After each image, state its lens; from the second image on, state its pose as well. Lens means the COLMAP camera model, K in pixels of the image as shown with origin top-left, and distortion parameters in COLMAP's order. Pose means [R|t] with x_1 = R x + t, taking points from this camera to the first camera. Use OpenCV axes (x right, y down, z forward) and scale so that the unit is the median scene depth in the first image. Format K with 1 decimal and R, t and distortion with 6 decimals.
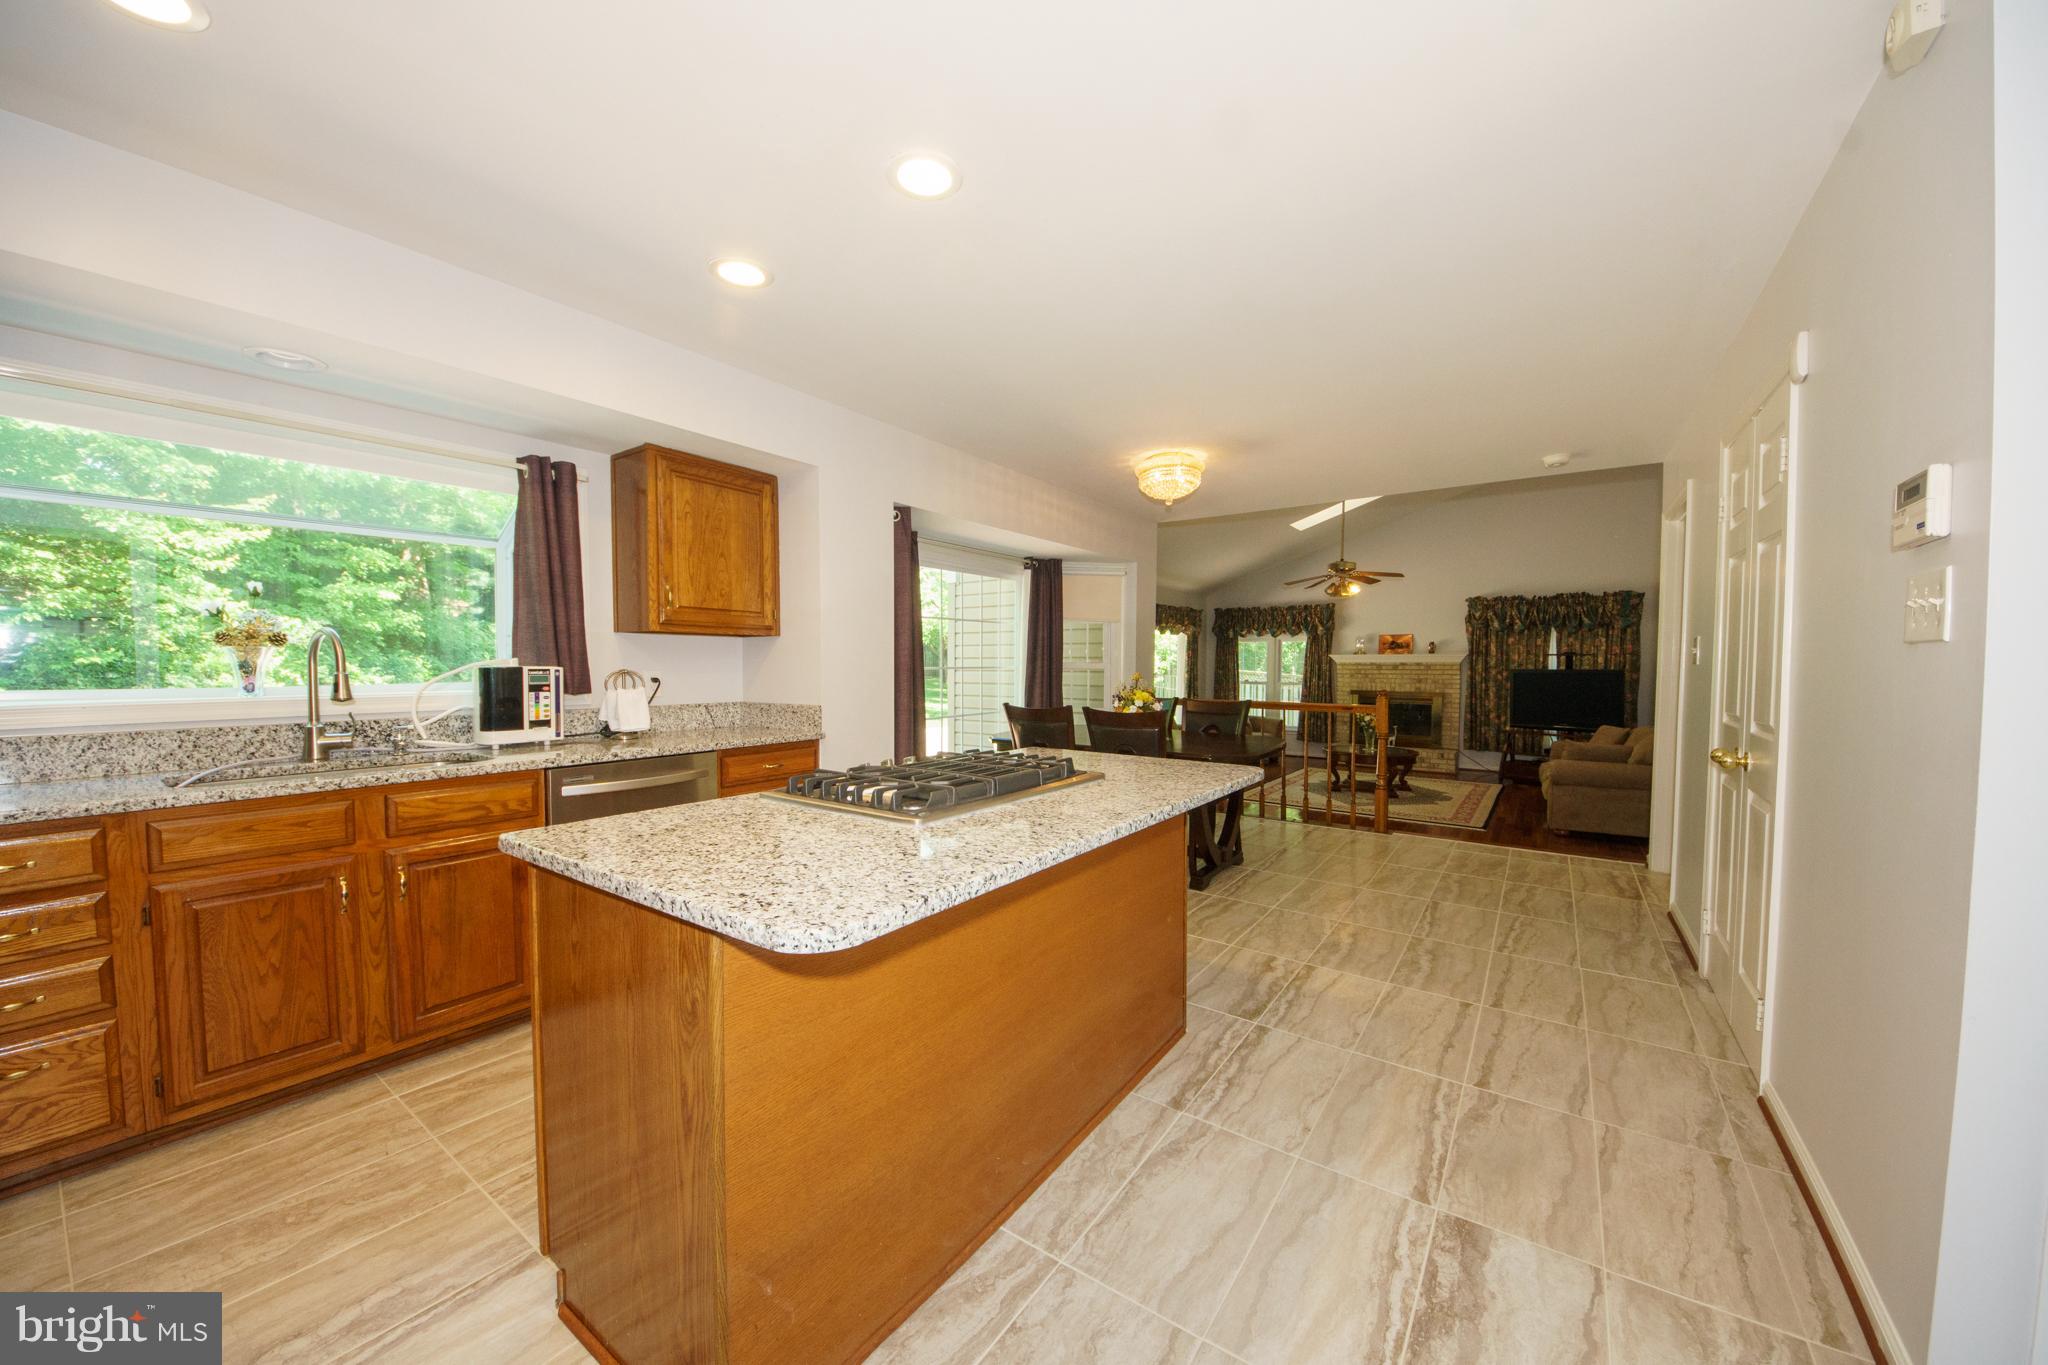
lens RADIAL K [[759.1, 0, 1032.2], [0, 759.1, 684.2], [0, 0, 1]] dist [-0.014801, -0.001447]
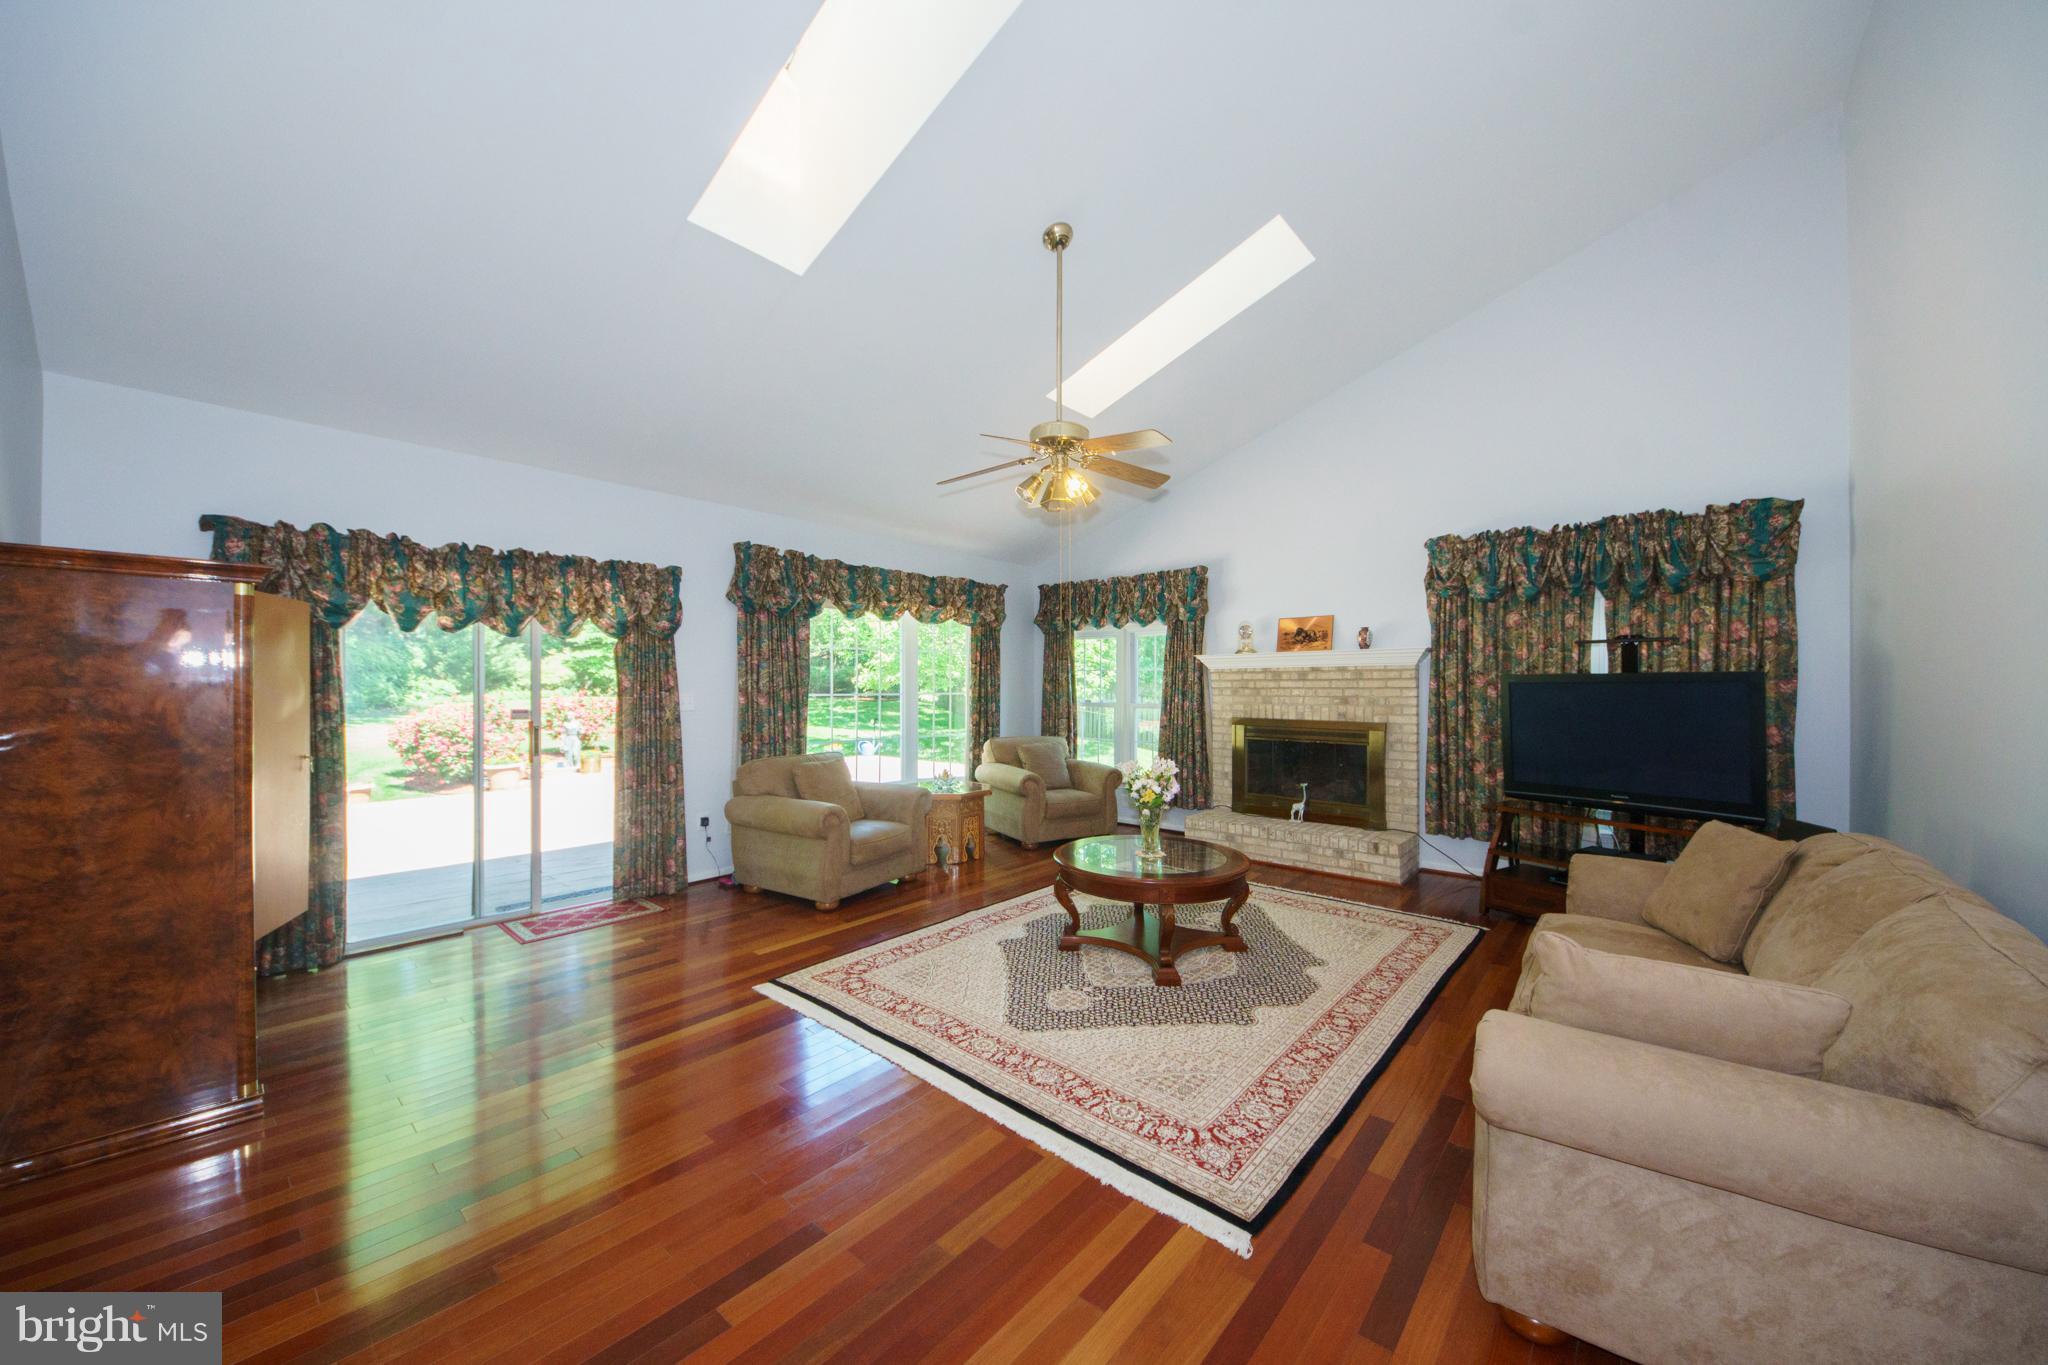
lens RADIAL K [[759.1, 0, 1031.3], [0, 759.1, 681.7], [0, 0, 1]] dist [-0.014801, -0.001447]
pose [[0.995871, -0.005347, -0.090625, 0.365457], [0.002210, 0.999396, -0.034672, 0.000477], [0.090755, 0.034328, 0.995281, 0.479028]]
